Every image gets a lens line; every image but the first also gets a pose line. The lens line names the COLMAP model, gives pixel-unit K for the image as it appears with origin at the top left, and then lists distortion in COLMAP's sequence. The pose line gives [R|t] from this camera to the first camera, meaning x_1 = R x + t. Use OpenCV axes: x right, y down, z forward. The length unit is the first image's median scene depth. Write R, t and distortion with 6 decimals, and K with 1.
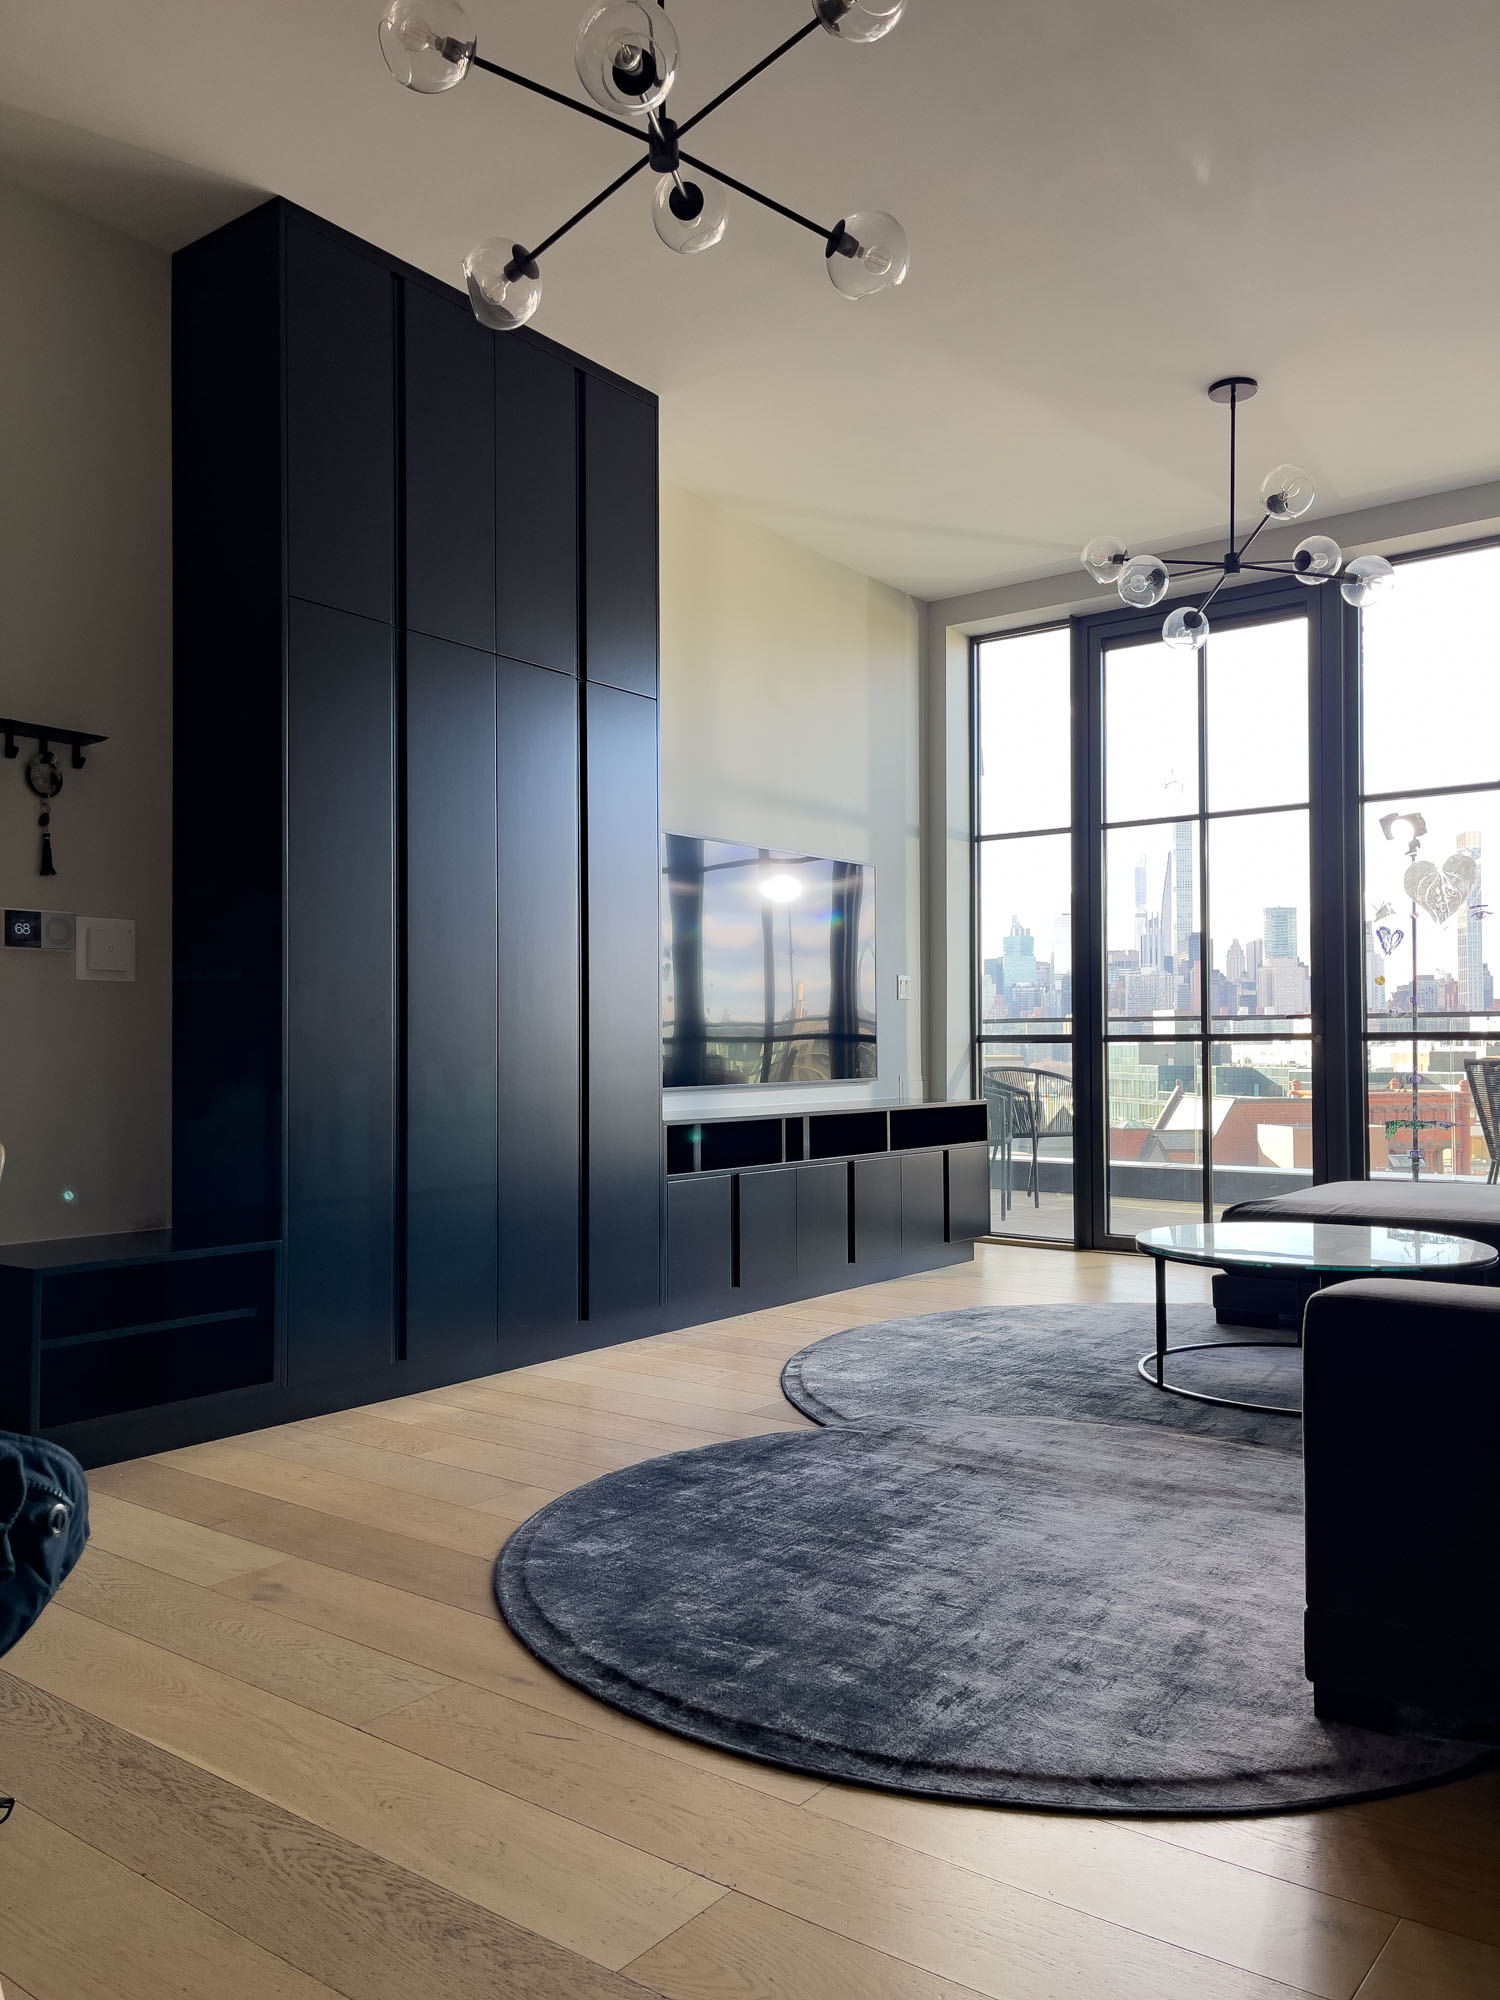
lens RADIAL K [[1505.9, 0, 752.0], [0, 1505.9, 1016.4], [0, 0, 1]] dist [0.063995, -0.085362]
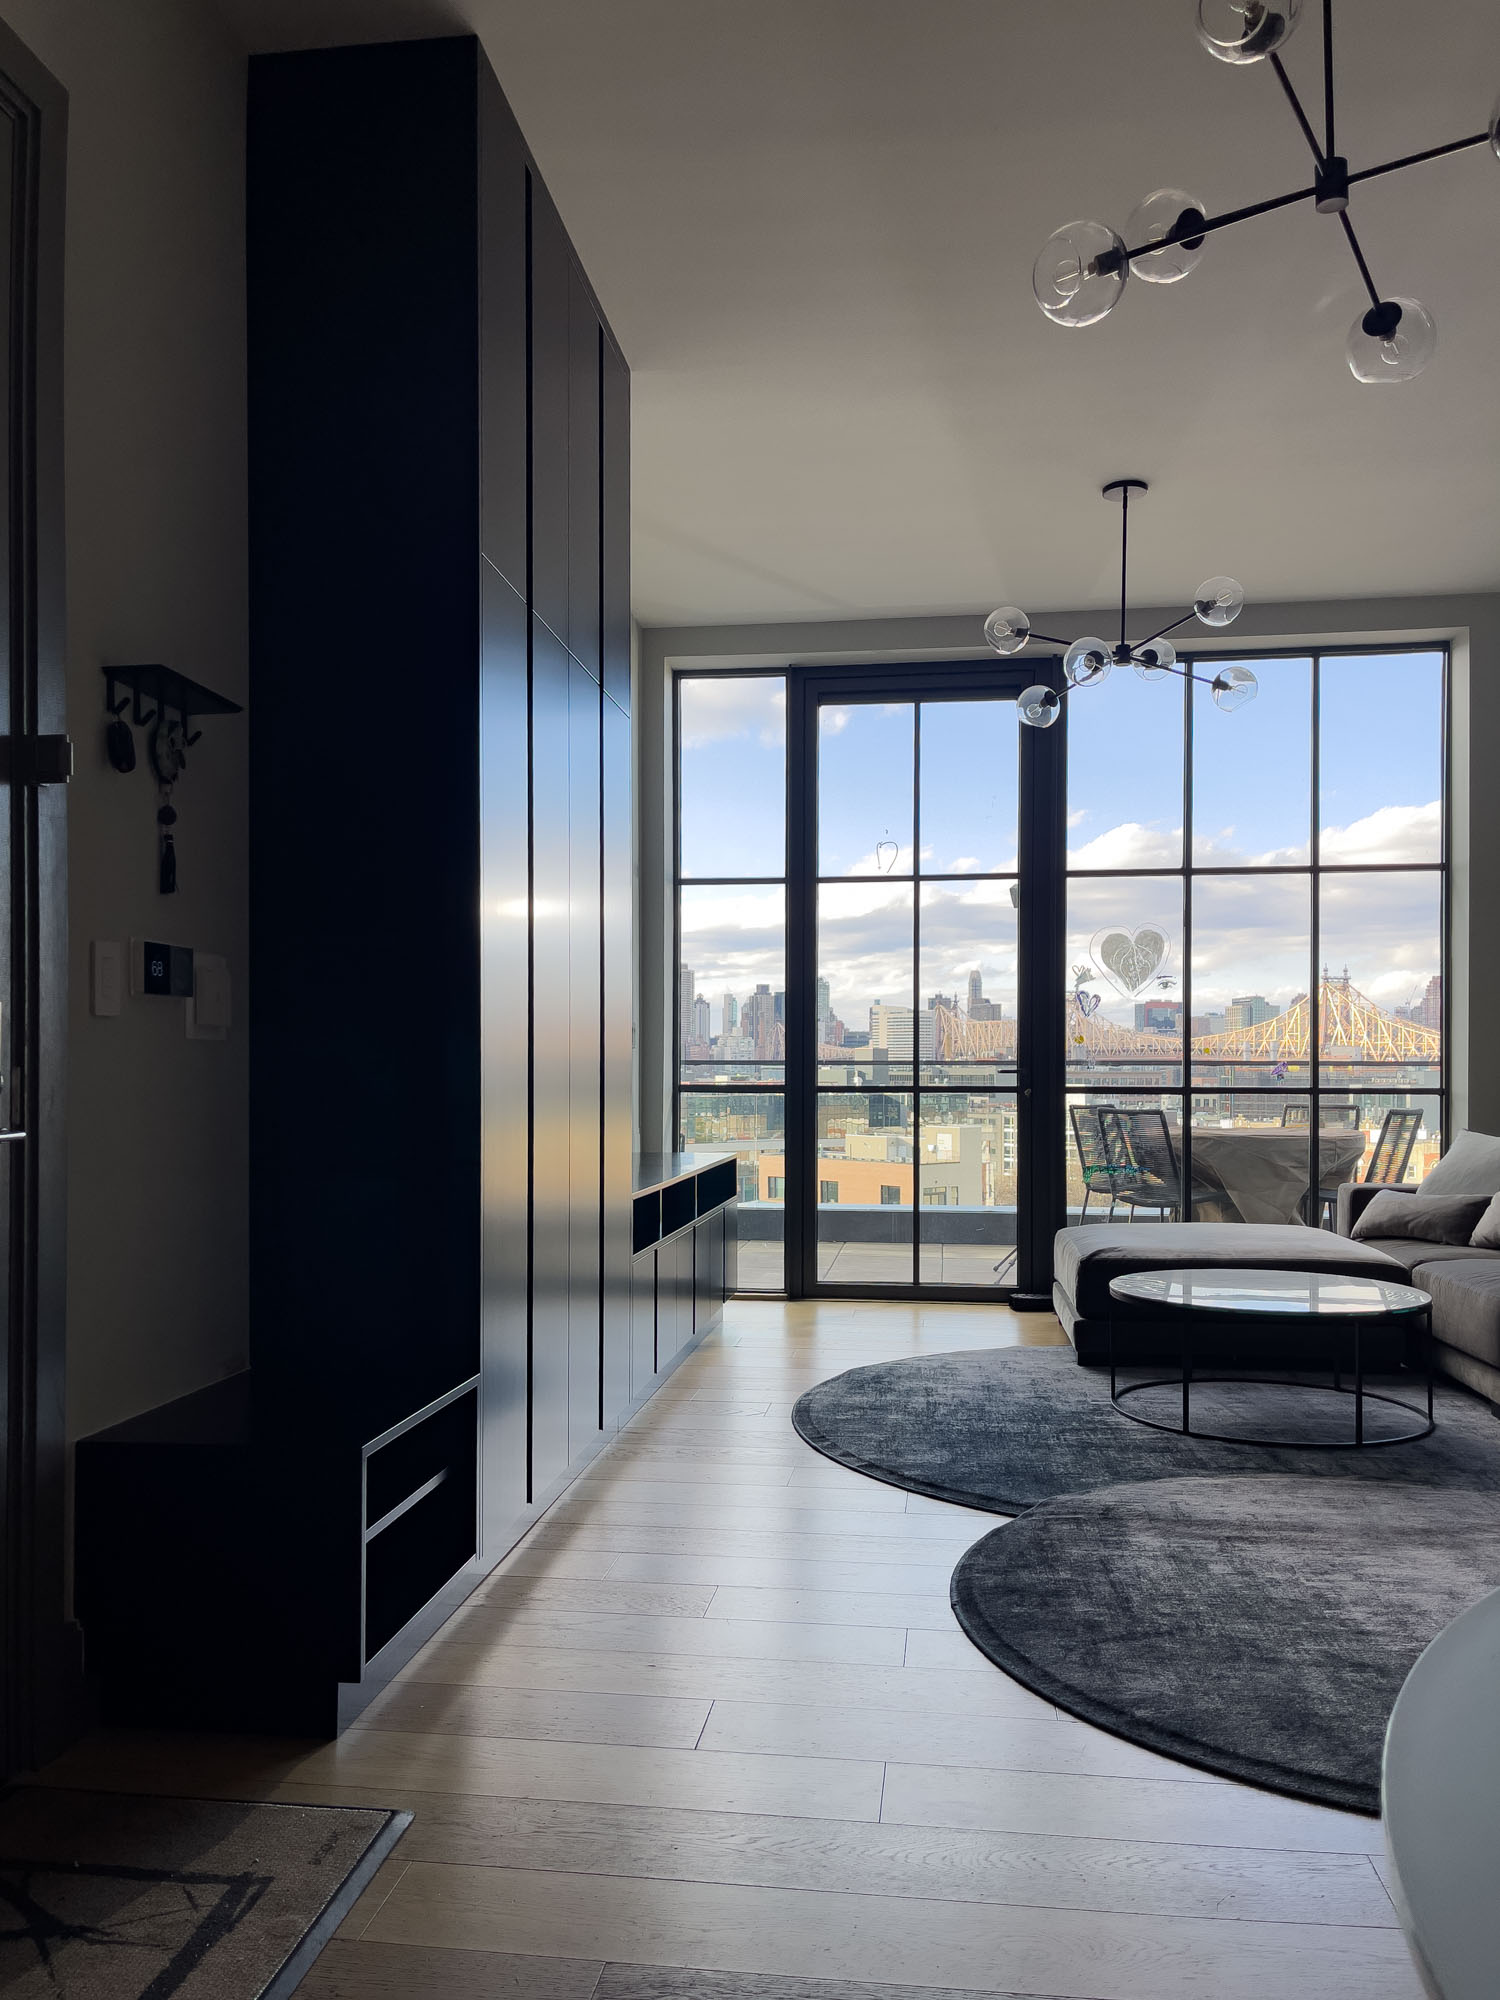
lens RADIAL K [[1505.9, 0, 729.3], [0, 1505.9, 1081.7], [0, 0, 1]] dist [0.063995, -0.085362]
pose [[0.873867, 0.002899, 0.486156, -0.558725], [-0.013321, 0.999750, 0.017984, -0.020220], [-0.485982, -0.022192, 0.873687, 0.237880]]
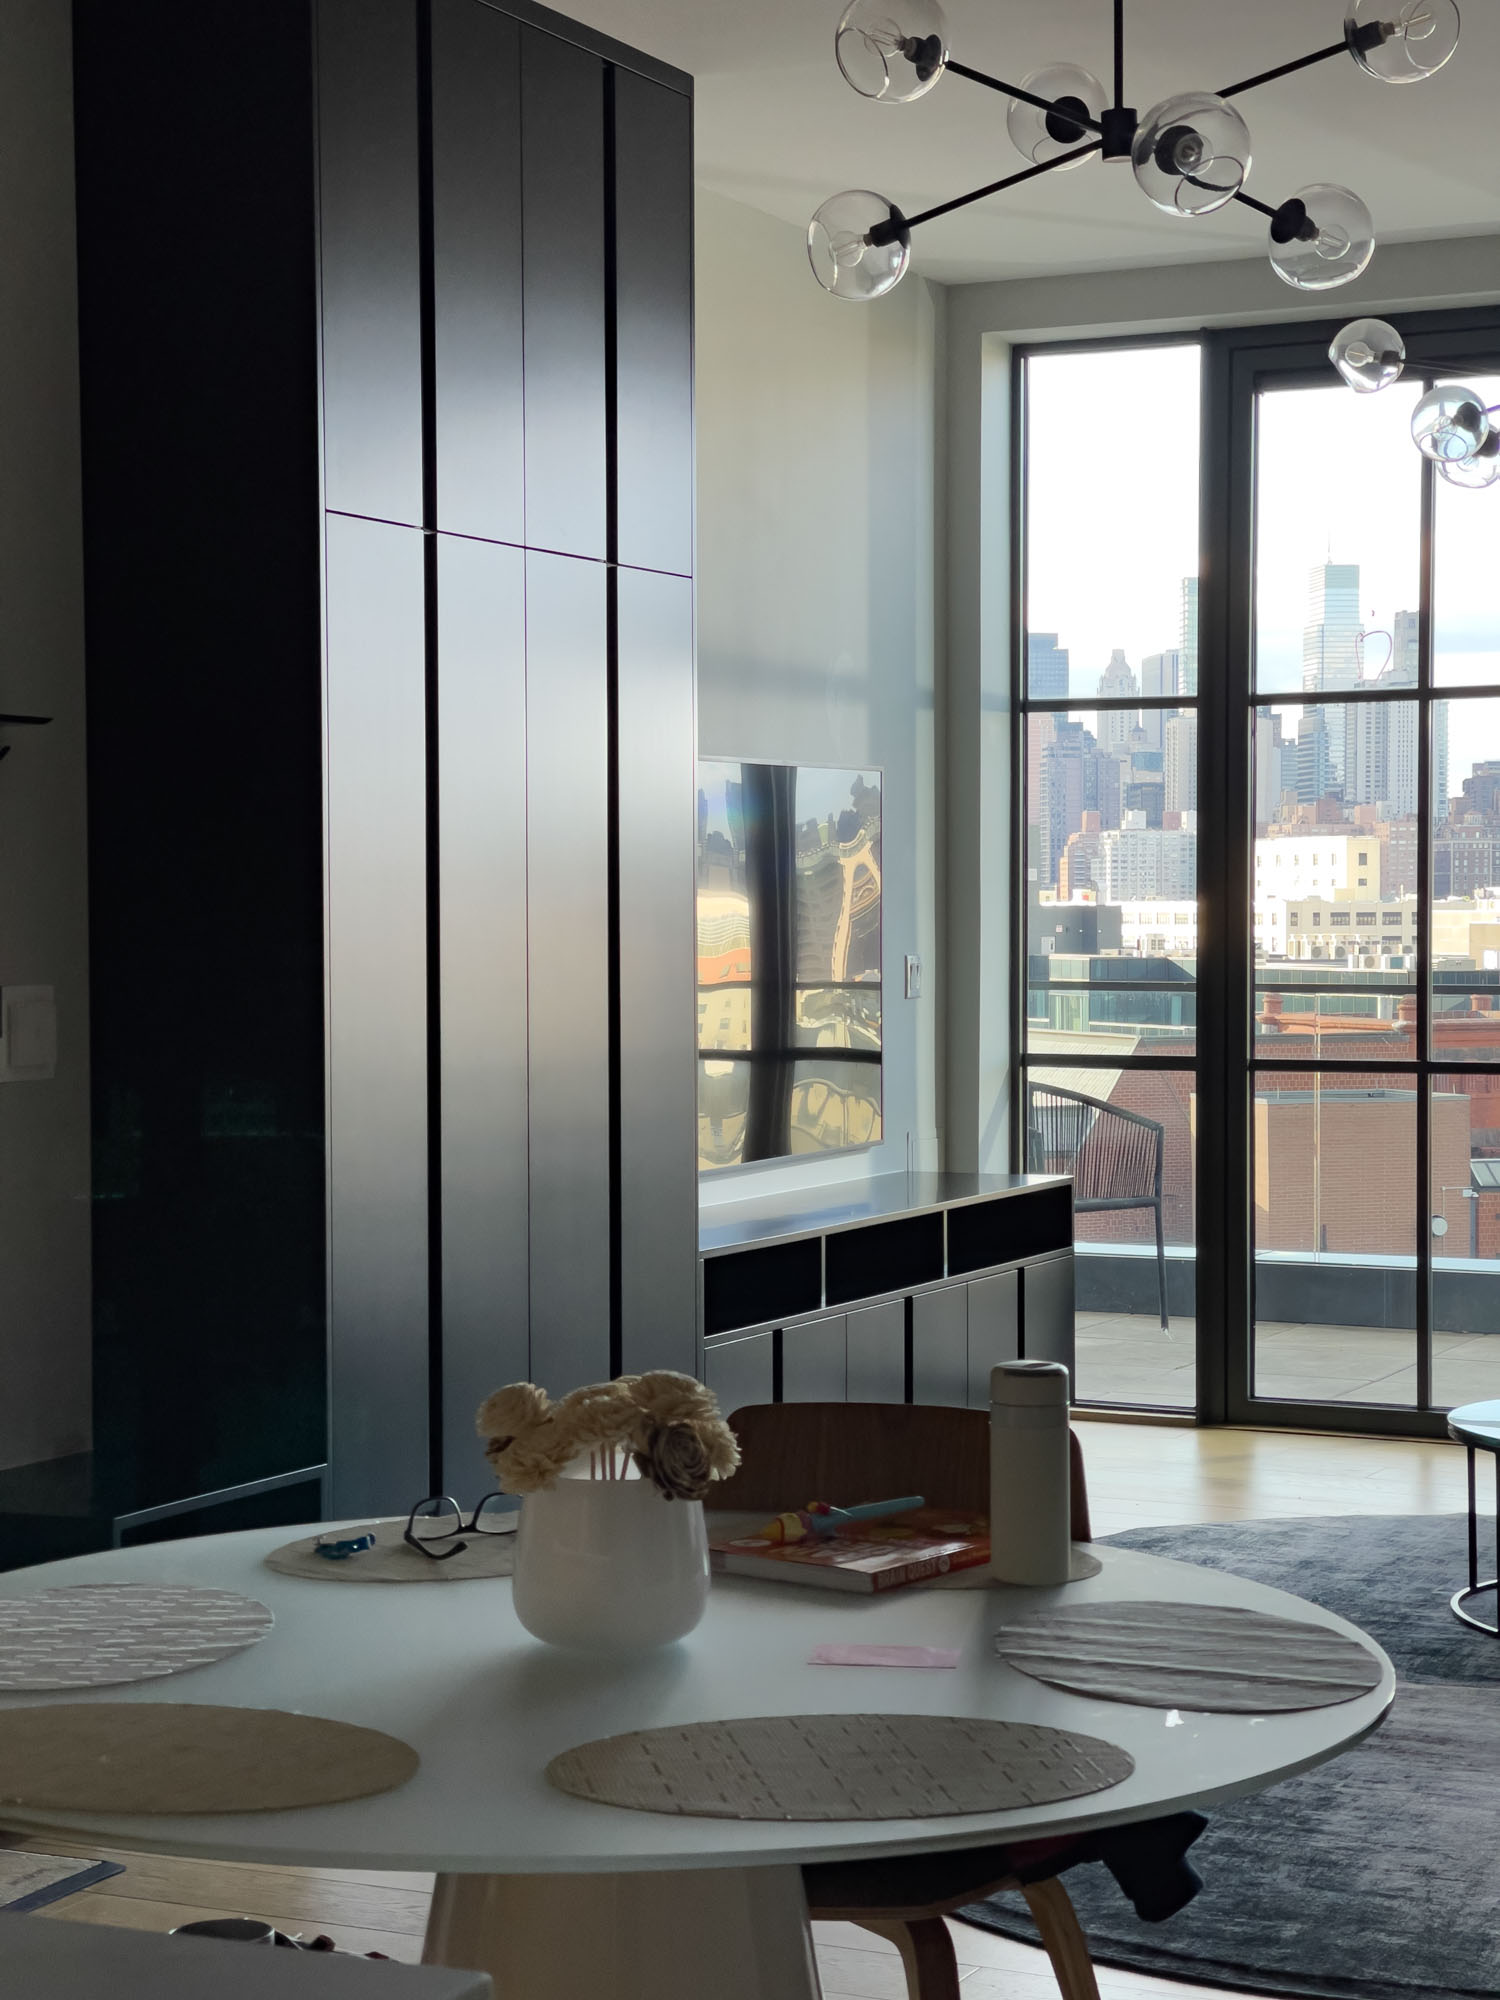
lens RADIAL K [[3687.5, 0, 724.0], [0, 3687.5, 1005.4], [0, 0, 1]] dist [0.228029, 0.000000]
pose [[0.979192, -0.004822, 0.202878, -0.453670], [-0.004945, 0.998854, 0.047609, -0.133647], [-0.202876, -0.047622, 0.978046, -0.634737]]
